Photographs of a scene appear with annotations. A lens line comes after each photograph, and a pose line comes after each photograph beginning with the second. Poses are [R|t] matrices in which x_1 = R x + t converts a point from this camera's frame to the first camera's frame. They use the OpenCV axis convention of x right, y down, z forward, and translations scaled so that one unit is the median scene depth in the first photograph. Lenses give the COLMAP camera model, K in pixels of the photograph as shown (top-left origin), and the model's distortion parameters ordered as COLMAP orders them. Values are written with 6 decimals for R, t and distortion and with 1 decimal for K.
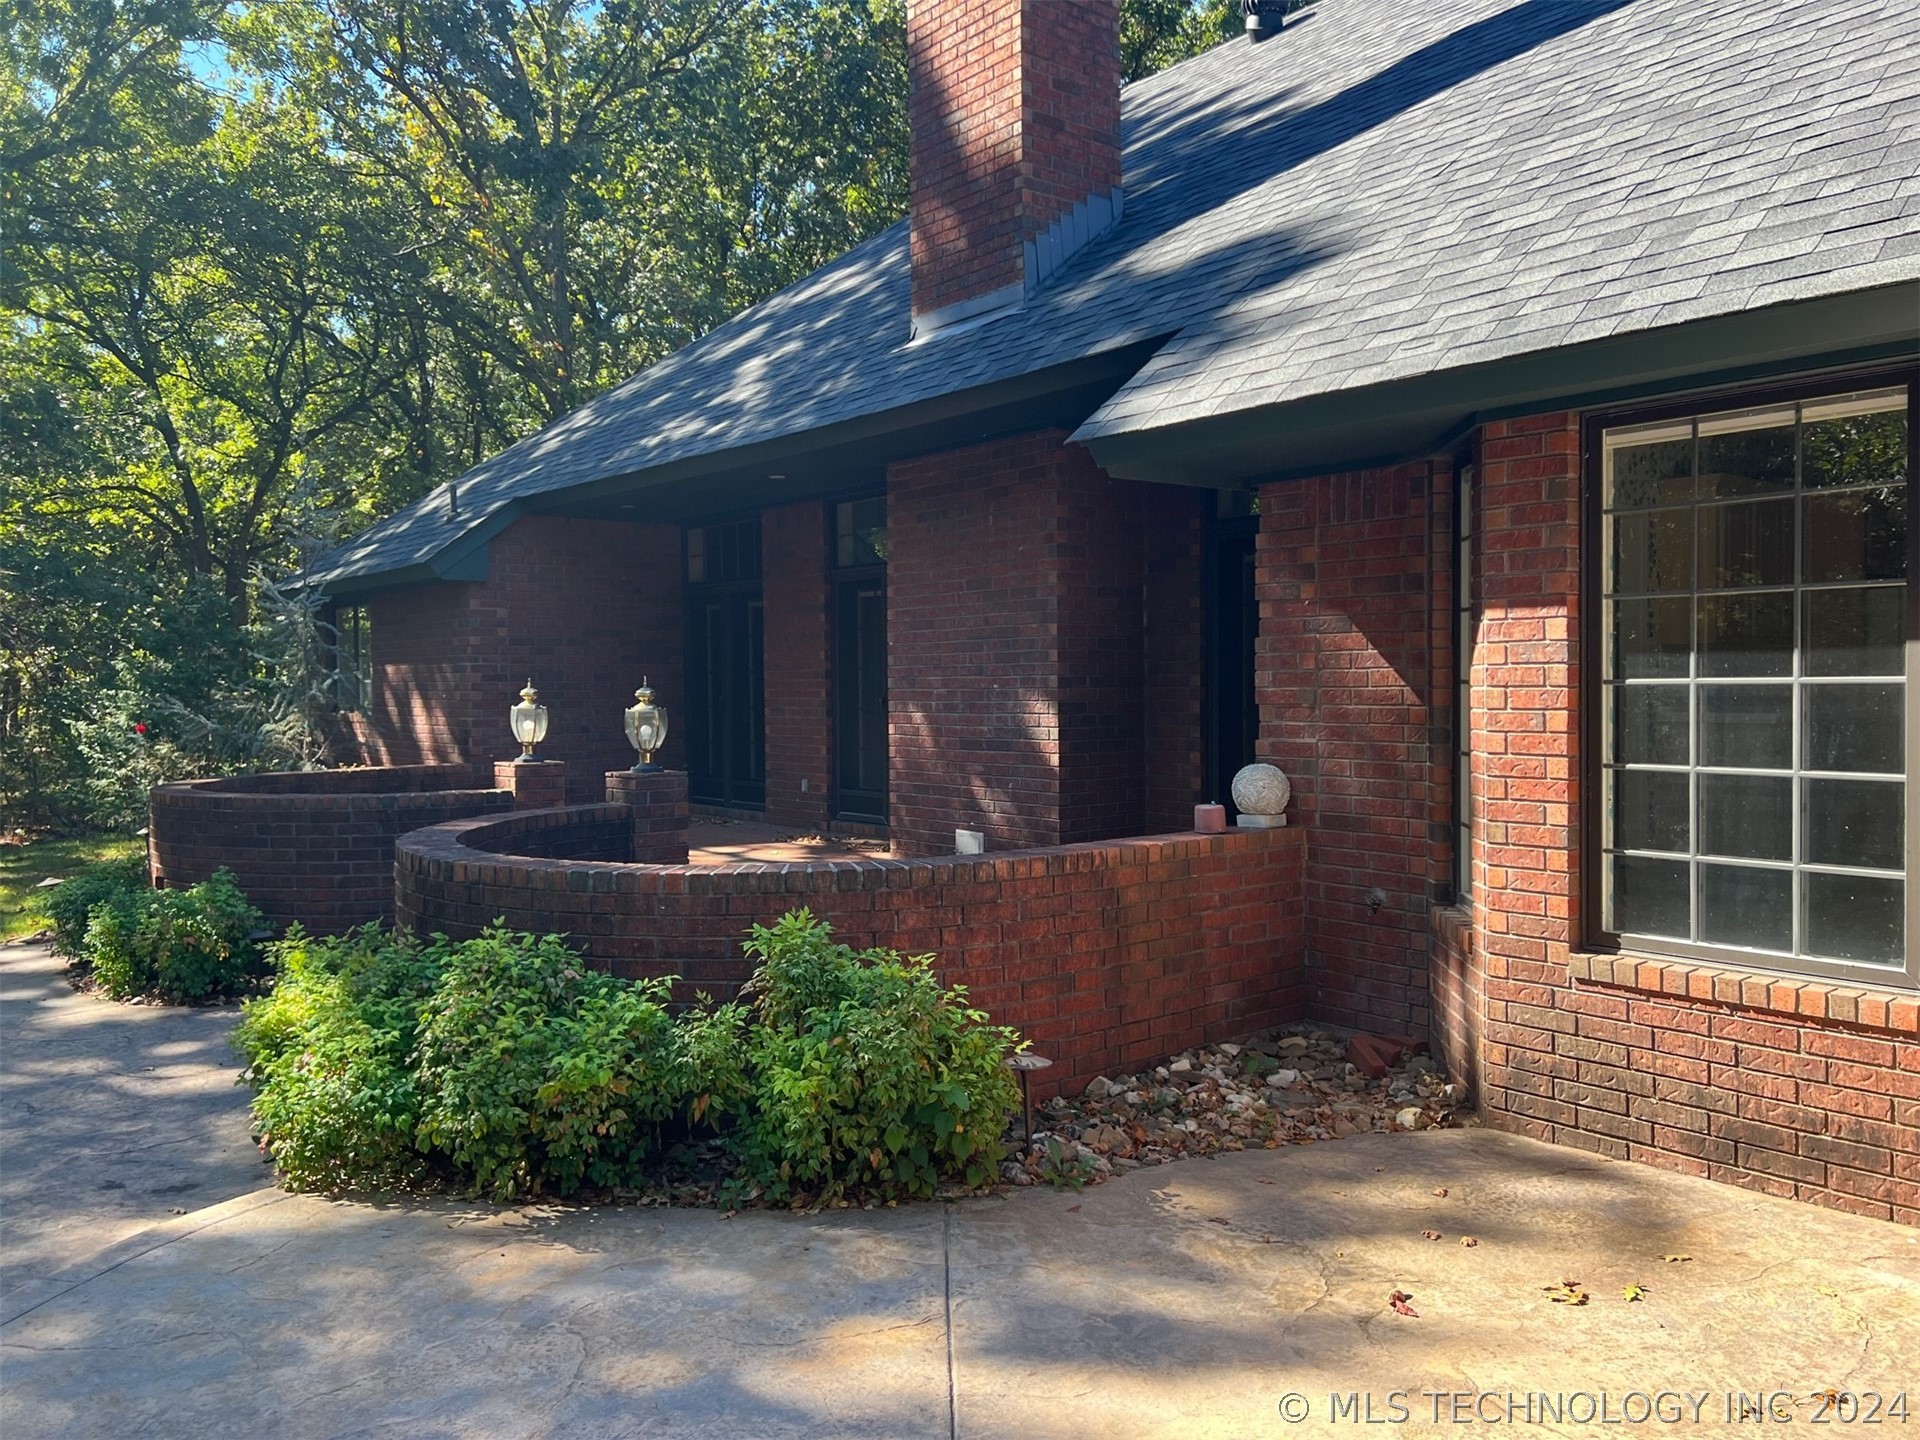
lens RADIAL K [[1428.9, 0, 958.8], [0, 1428.9, 717.7], [0, 0, 1]] dist [0.002092, 0.000258]
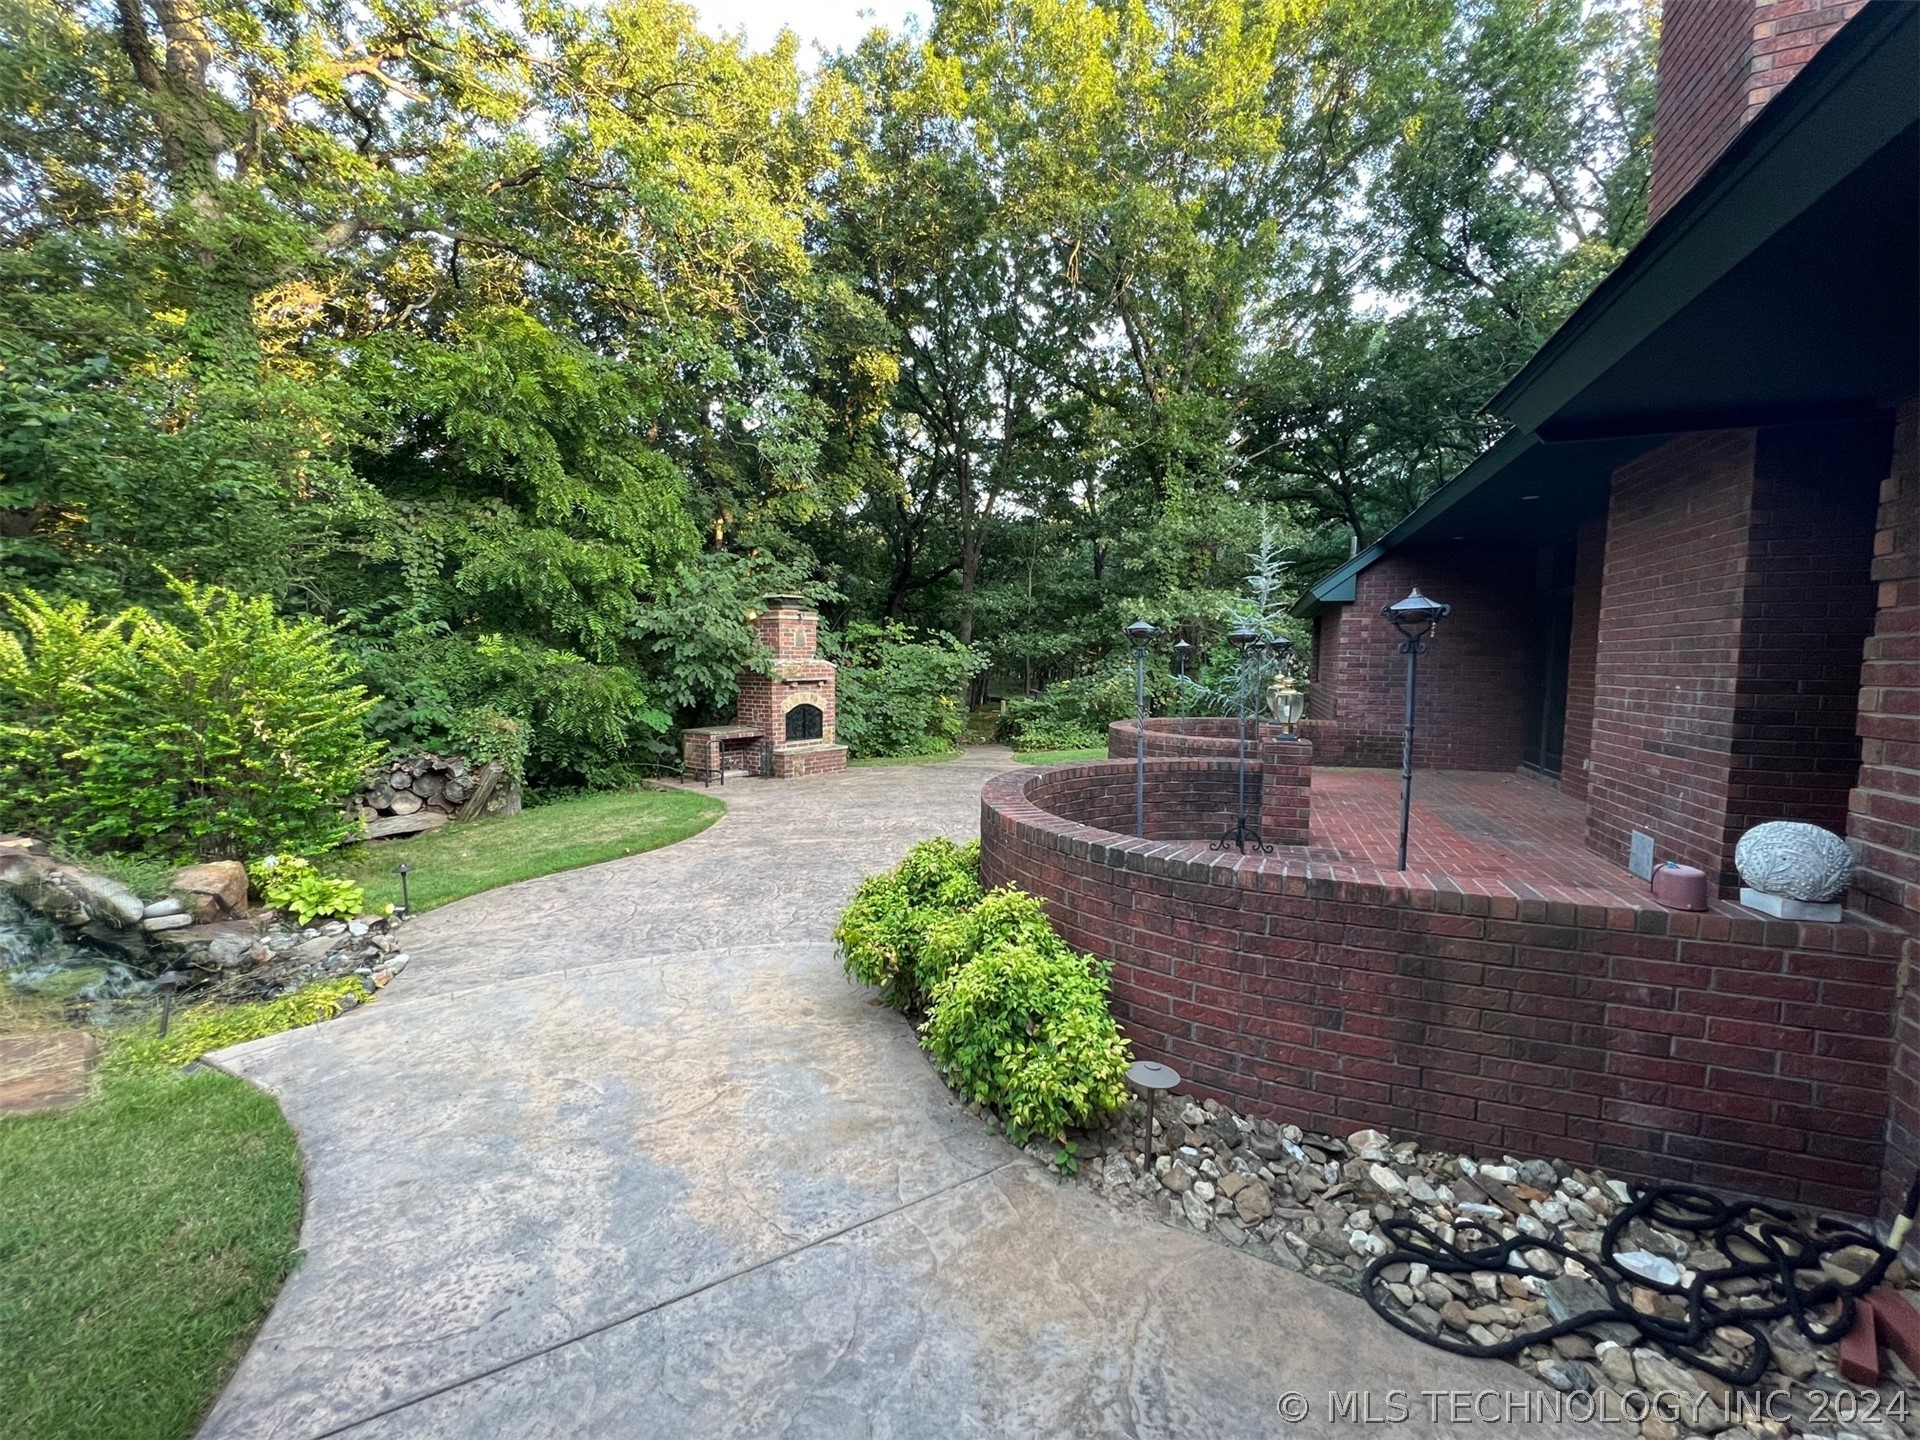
lens RADIAL K [[774.2, 0, 951.7], [0, 774.2, 722.5], [0, 0, 1]] dist [0.000389, 0.000035]
pose [[0.495667, 0.078480, -0.864960, 0.243010], [-0.029126, 0.996851, 0.073756, -0.023632], [0.868024, -0.011366, 0.496392, 0.345293]]
